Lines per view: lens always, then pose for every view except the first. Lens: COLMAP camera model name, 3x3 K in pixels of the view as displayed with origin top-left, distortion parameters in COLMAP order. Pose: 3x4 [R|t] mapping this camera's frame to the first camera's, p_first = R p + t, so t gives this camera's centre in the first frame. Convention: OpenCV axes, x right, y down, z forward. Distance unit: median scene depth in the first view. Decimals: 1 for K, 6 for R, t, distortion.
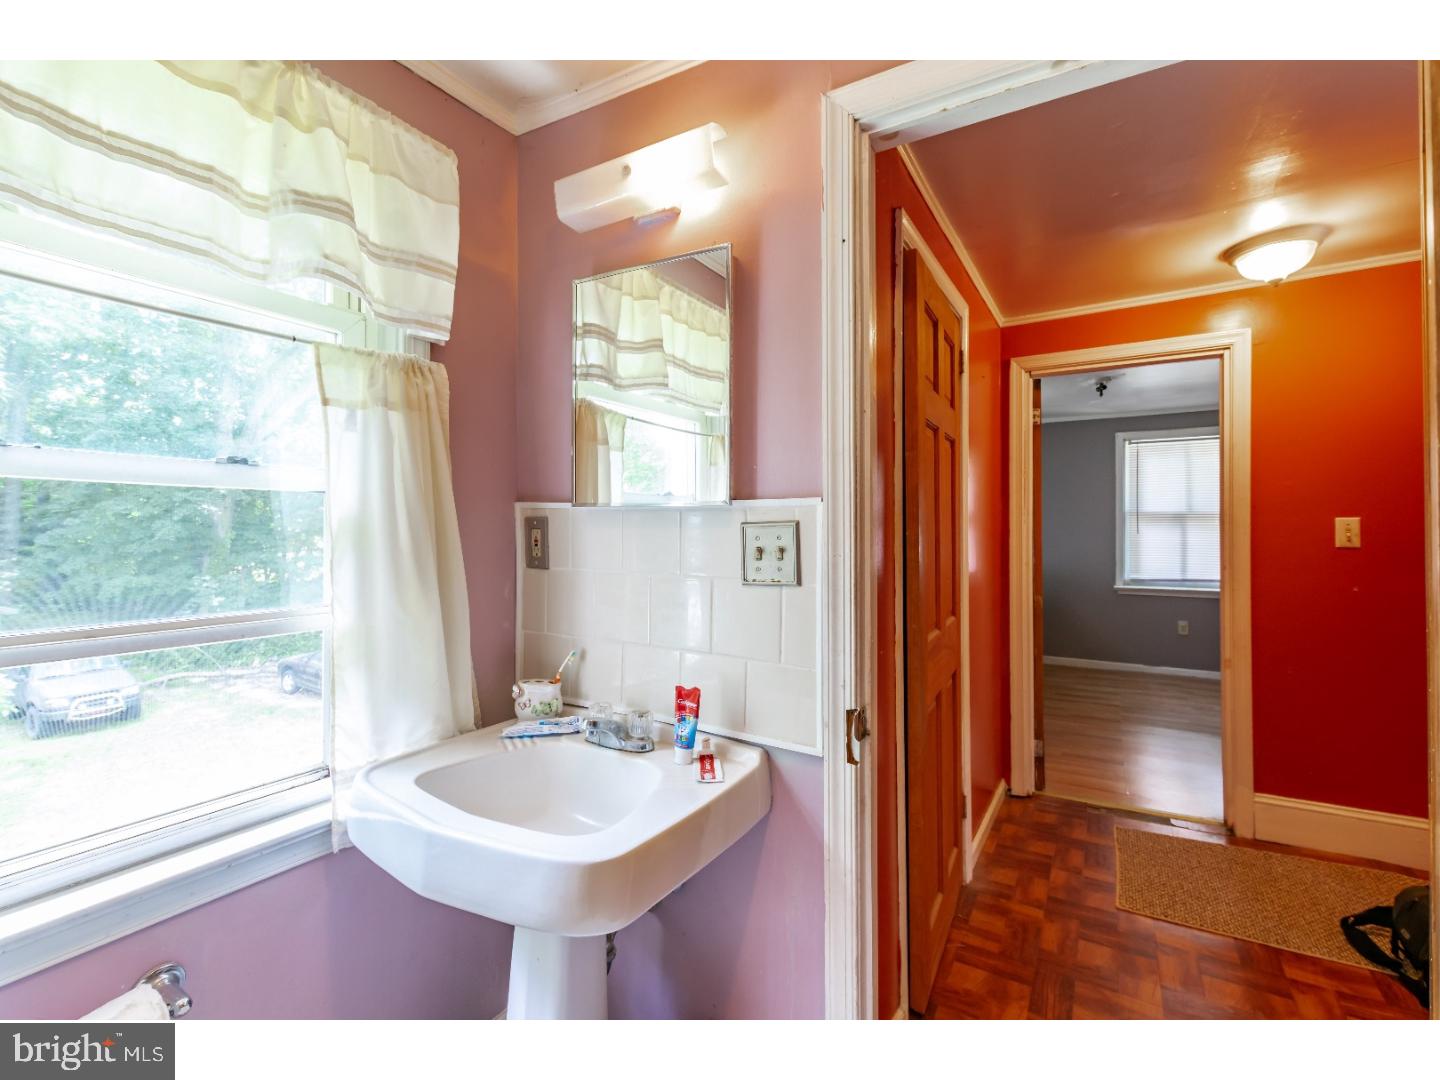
lens RADIAL K [[628.6, 0, 718.2], [0, 628.6, 533.0], [0, 0, 1]] dist [-0.000847, -0.001181]
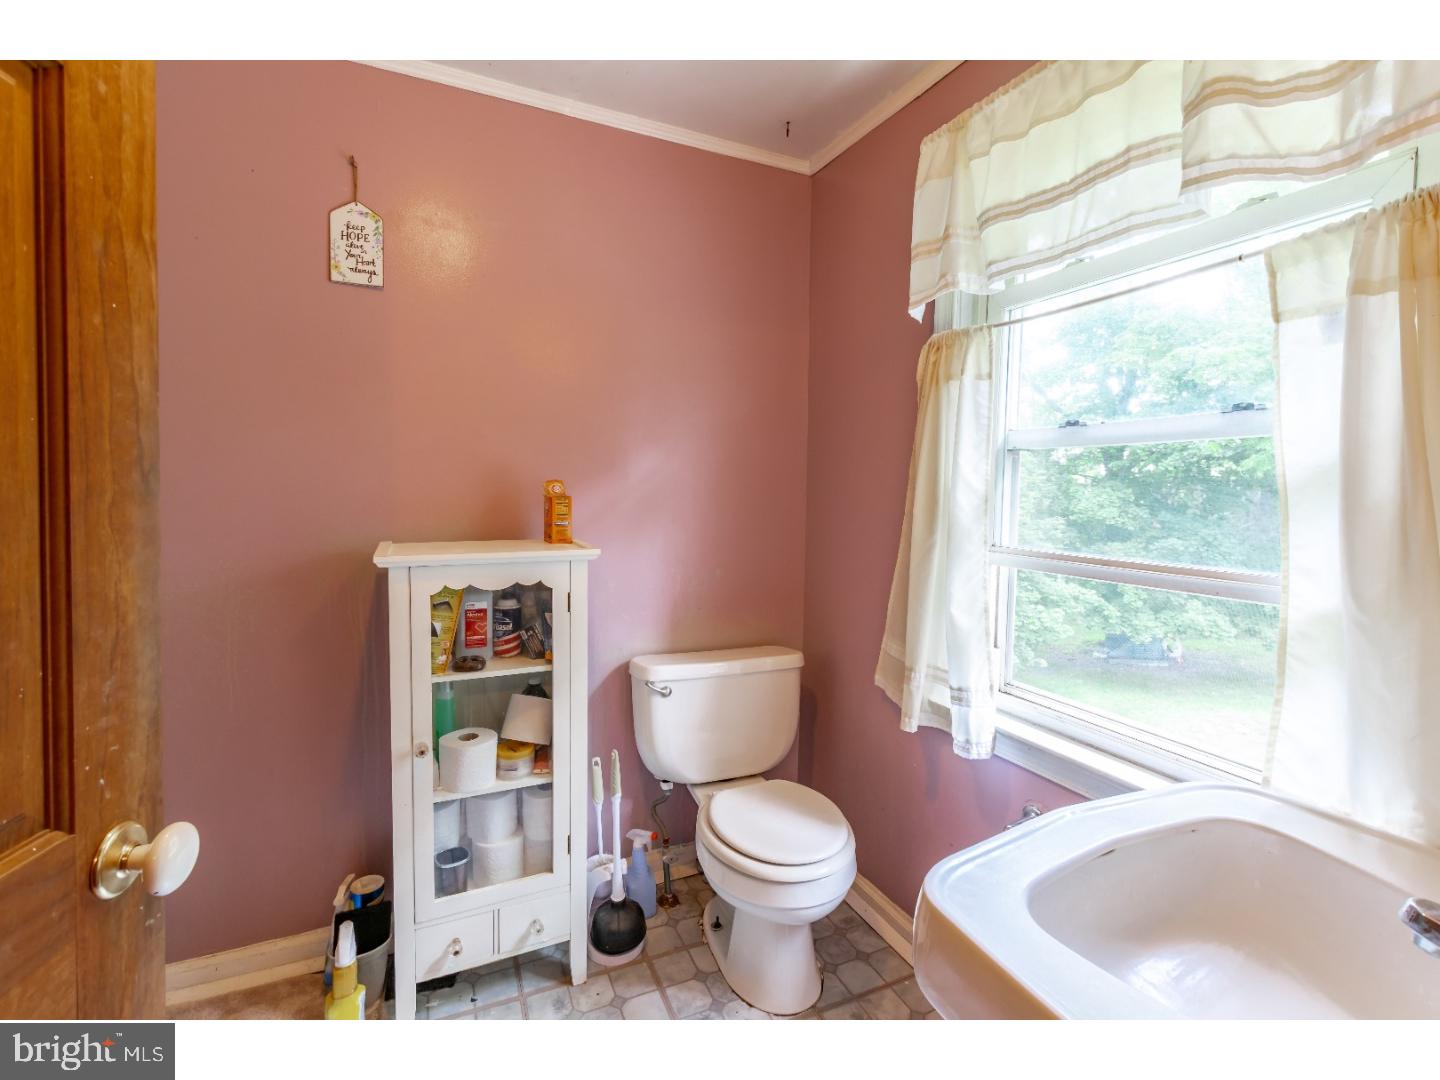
lens RADIAL K [[628.6, 0, 716.7], [0, 628.6, 533.5], [0, 0, 1]] dist [-0.000847, -0.001181]
pose [[-0.546454, 0.040824, -0.836493, 0.465003], [-0.024010, 0.997637, 0.064373, 0.031616], [0.837145, 0.055261, -0.544183, 0.904483]]
